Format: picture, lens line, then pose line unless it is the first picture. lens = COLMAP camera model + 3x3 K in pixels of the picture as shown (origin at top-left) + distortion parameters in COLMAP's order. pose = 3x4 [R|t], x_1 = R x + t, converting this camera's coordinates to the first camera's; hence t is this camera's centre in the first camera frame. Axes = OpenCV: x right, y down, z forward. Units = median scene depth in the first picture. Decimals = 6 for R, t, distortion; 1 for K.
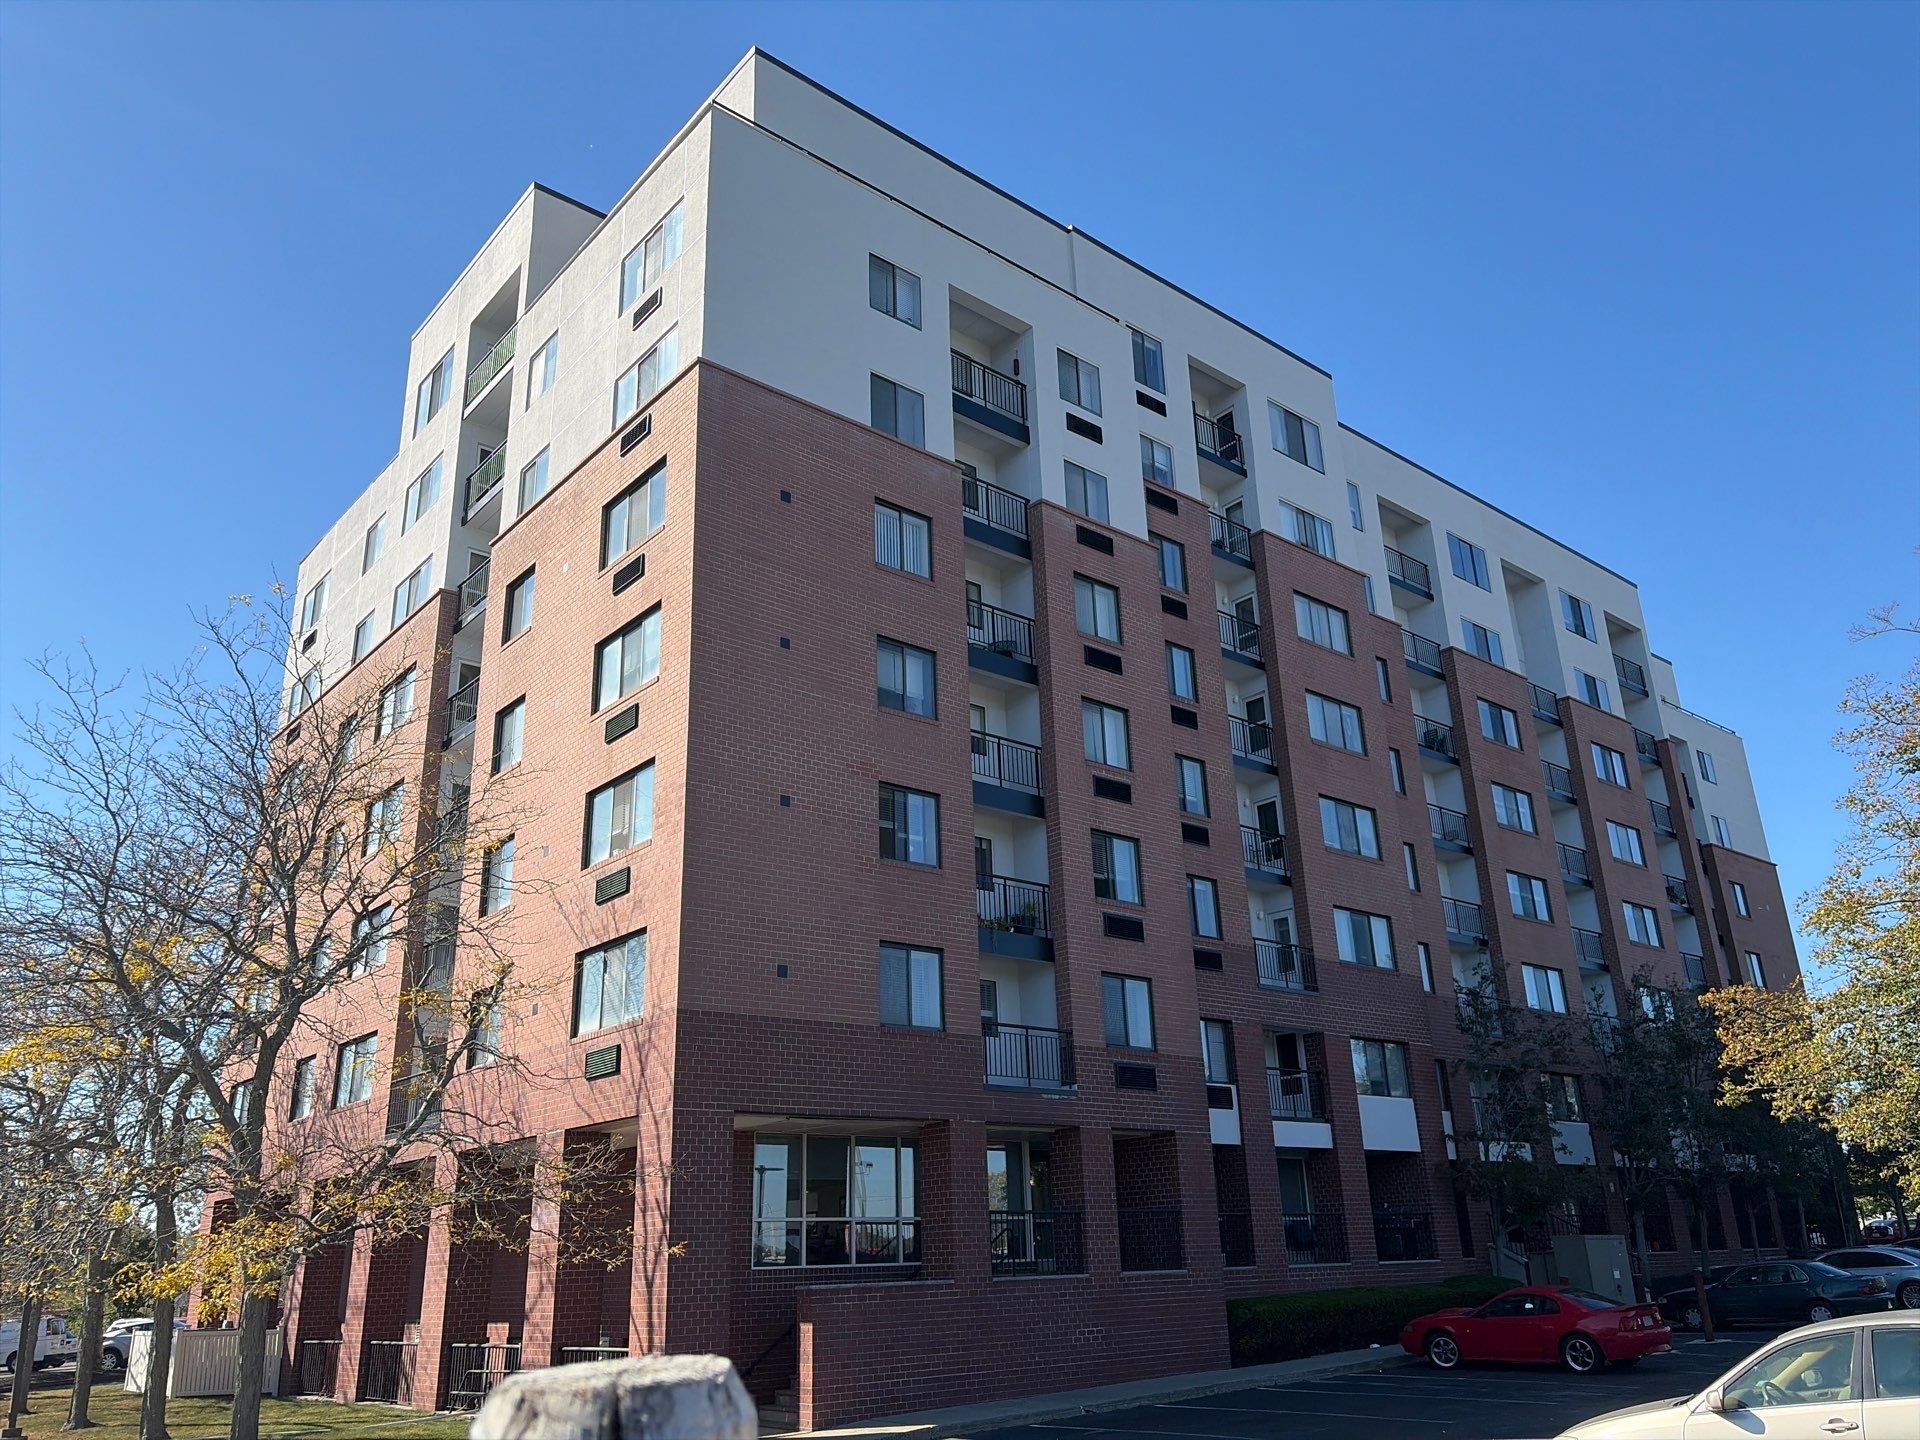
lens RADIAL K [[1440.9, 0, 973.4], [0, 1440.9, 715.8], [0, 0, 1]] dist [0.052147, -0.058583]
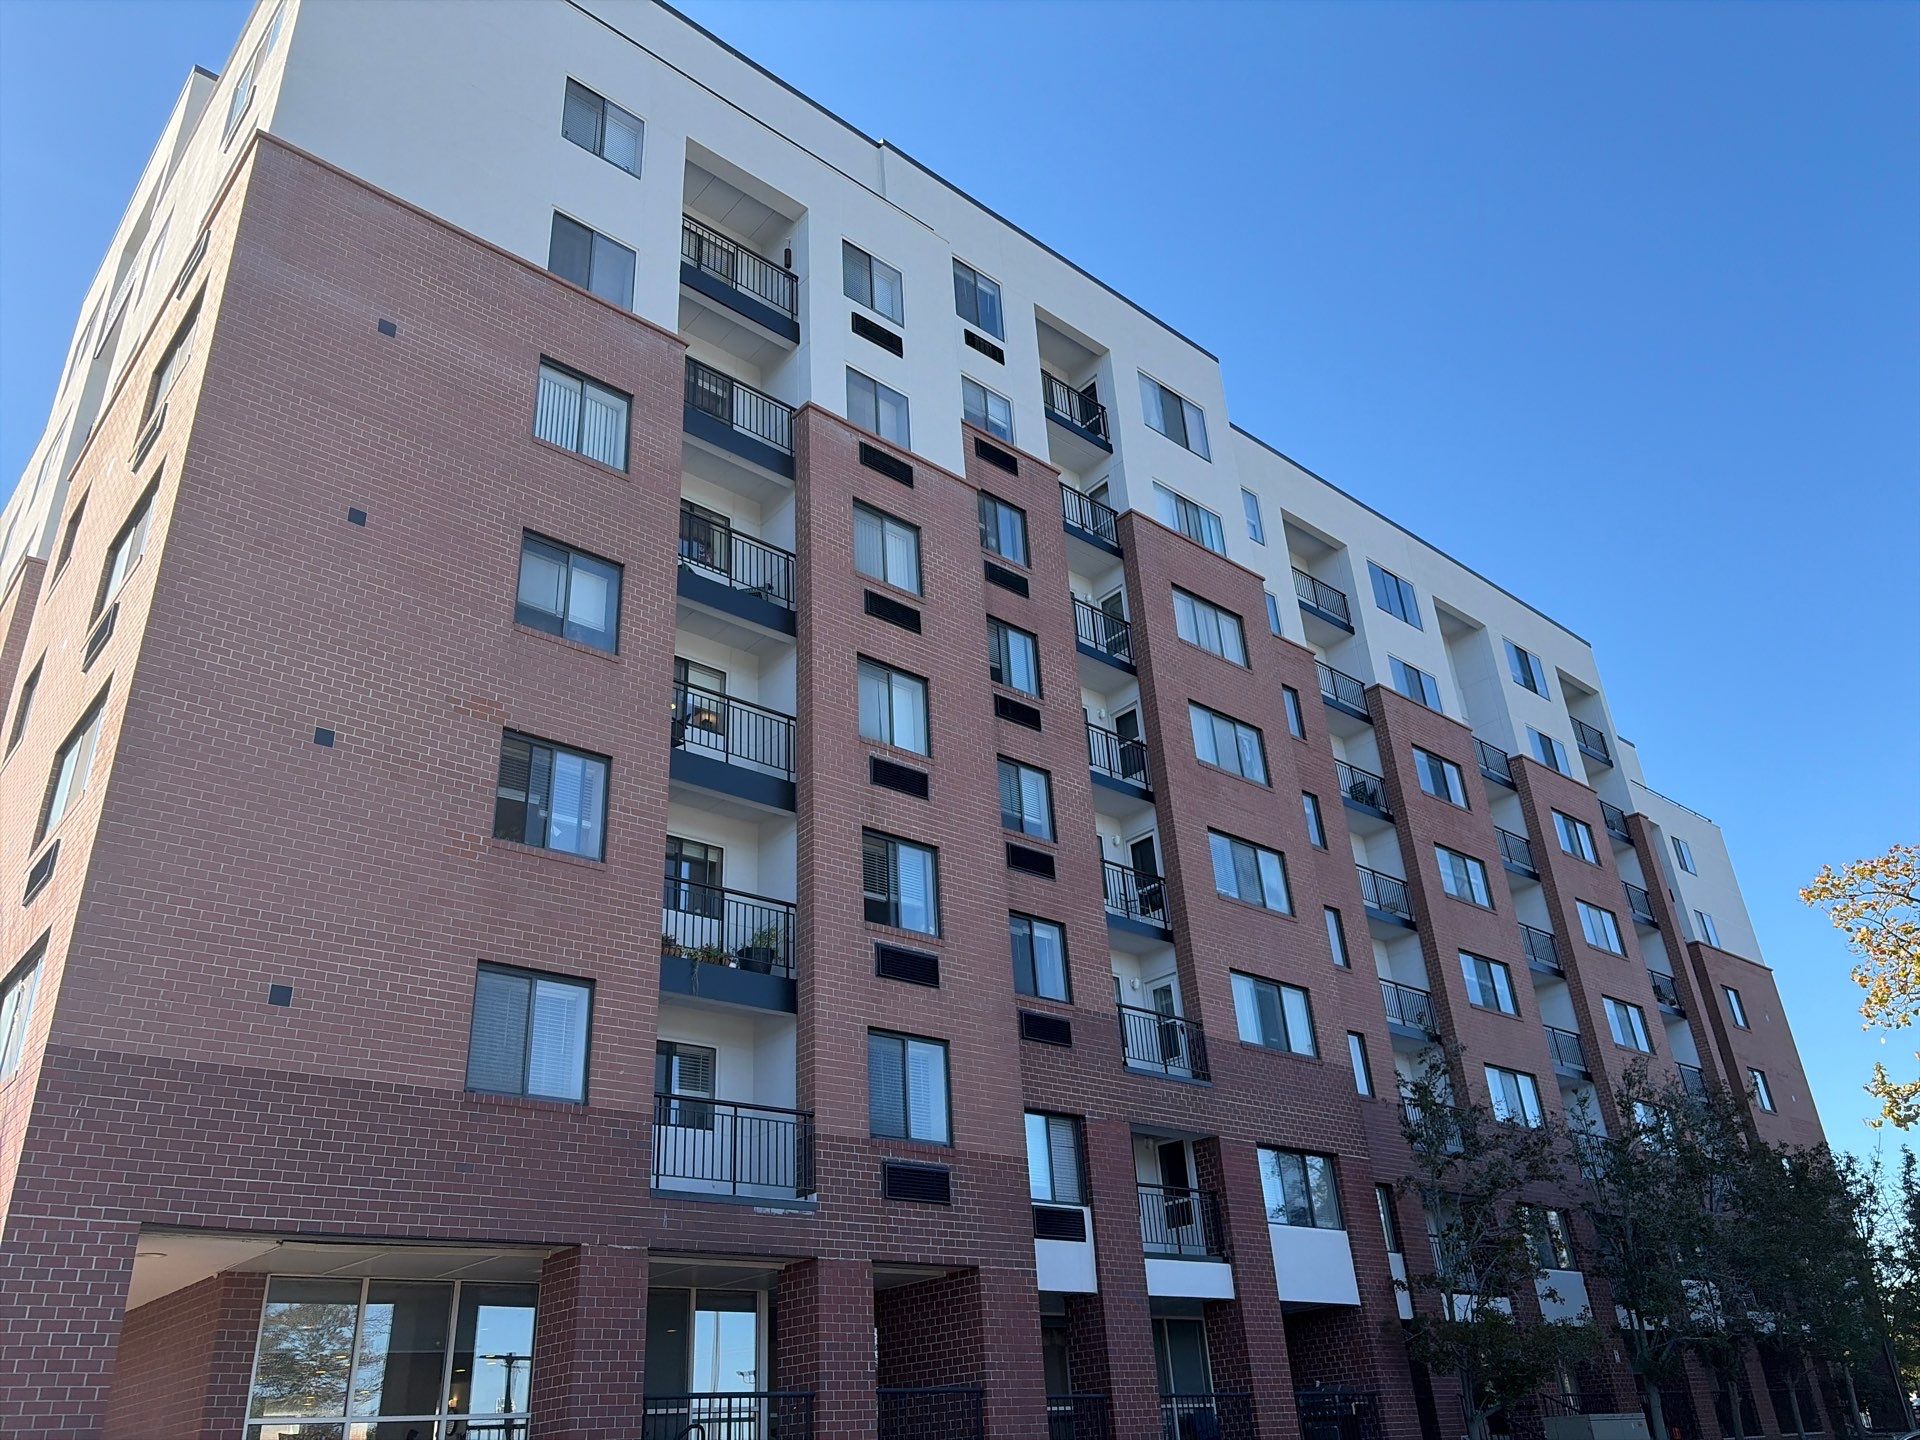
lens RADIAL K [[1440.9, 0, 973.8], [0, 1440.9, 716.4], [0, 0, 1]] dist [0.052147, -0.058583]
pose [[0.999485, -0.014411, 0.028677, 0.108095], [0.017863, 0.992120, -0.124009, 0.104220], [-0.026664, 0.124458, 0.991867, 0.268734]]
